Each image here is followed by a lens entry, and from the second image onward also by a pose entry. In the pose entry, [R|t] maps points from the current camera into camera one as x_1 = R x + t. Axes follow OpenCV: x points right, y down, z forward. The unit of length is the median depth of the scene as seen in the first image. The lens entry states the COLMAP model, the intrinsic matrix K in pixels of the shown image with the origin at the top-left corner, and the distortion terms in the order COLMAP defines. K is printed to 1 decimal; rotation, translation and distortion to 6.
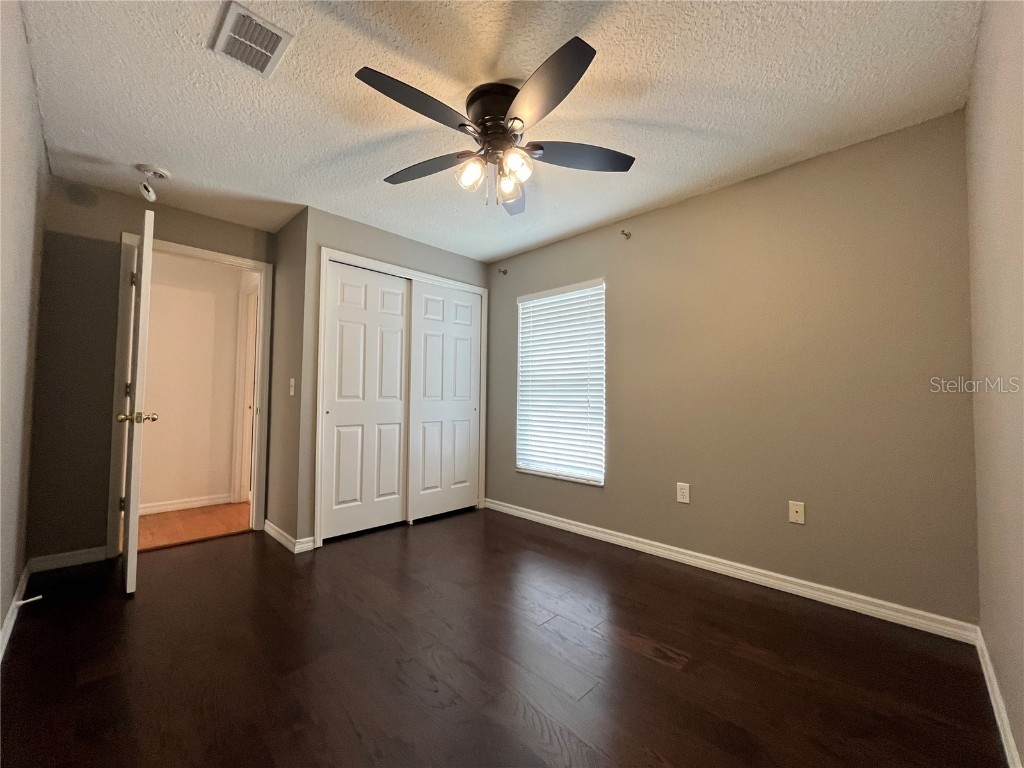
lens RADIAL K [[413.6, 0, 512.0], [0, 413.6, 384.0], [0, 0, 1]] dist [-0.022244, -0.000218]
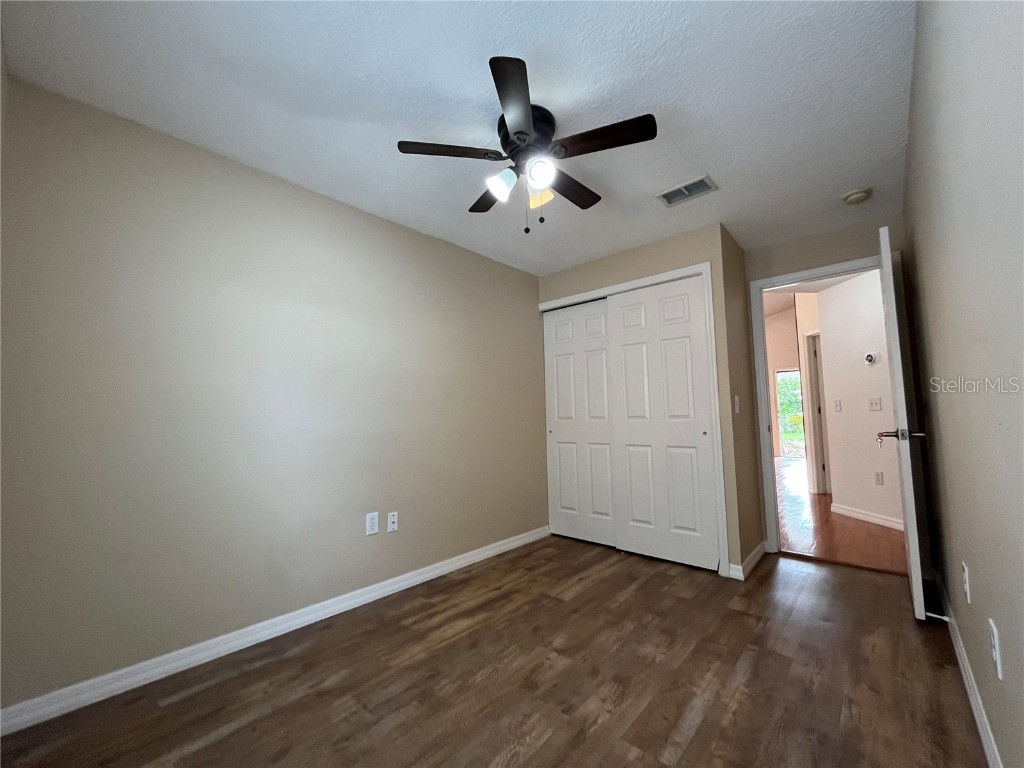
lens RADIAL K [[413.2, 0, 513.2], [0, 413.2, 383.0], [0, 0, 1]] dist [-0.001702, -0.000114]
pose [[0.036032, -0.090520, -0.995243, 0.751700], [0.054611, 0.994580, -0.088483, 0.026182], [0.997857, -0.051163, 0.040780, 0.774135]]
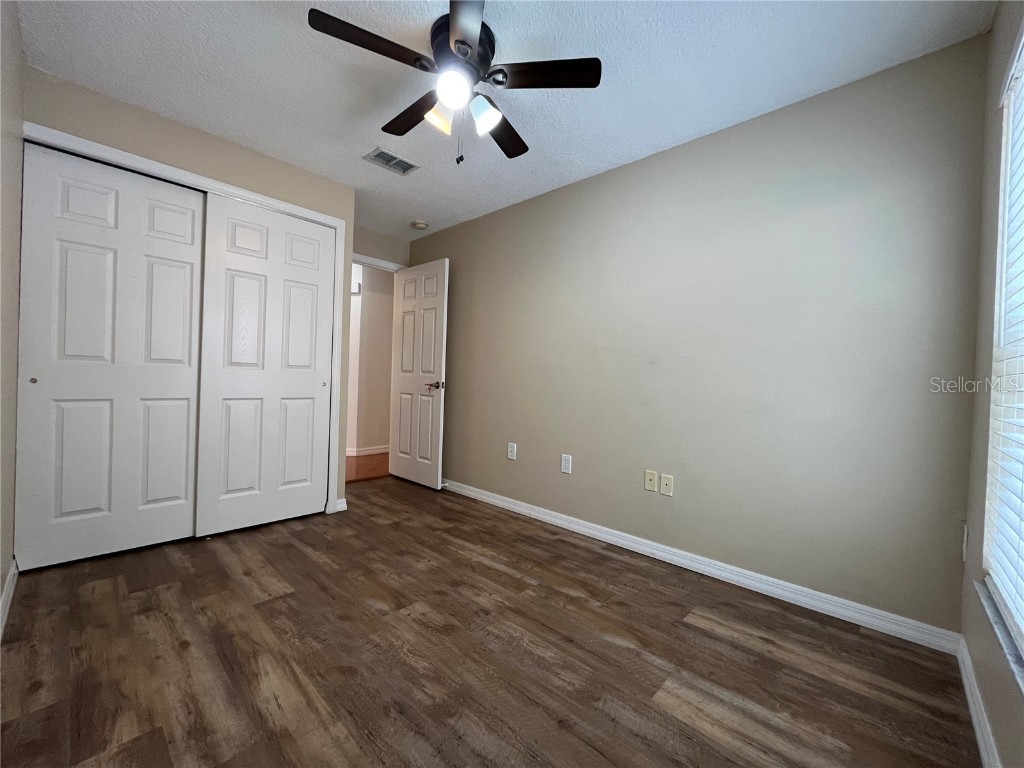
lens RADIAL K [[413.2, 0, 513.2], [0, 413.2, 383.0], [0, 0, 1]] dist [-0.001702, -0.000114]
pose [[0.999278, 0.026789, 0.026936, 0.274806], [-0.027998, 0.998569, 0.045567, 0.021515], [-0.025677, -0.046288, 0.998598, 0.298745]]
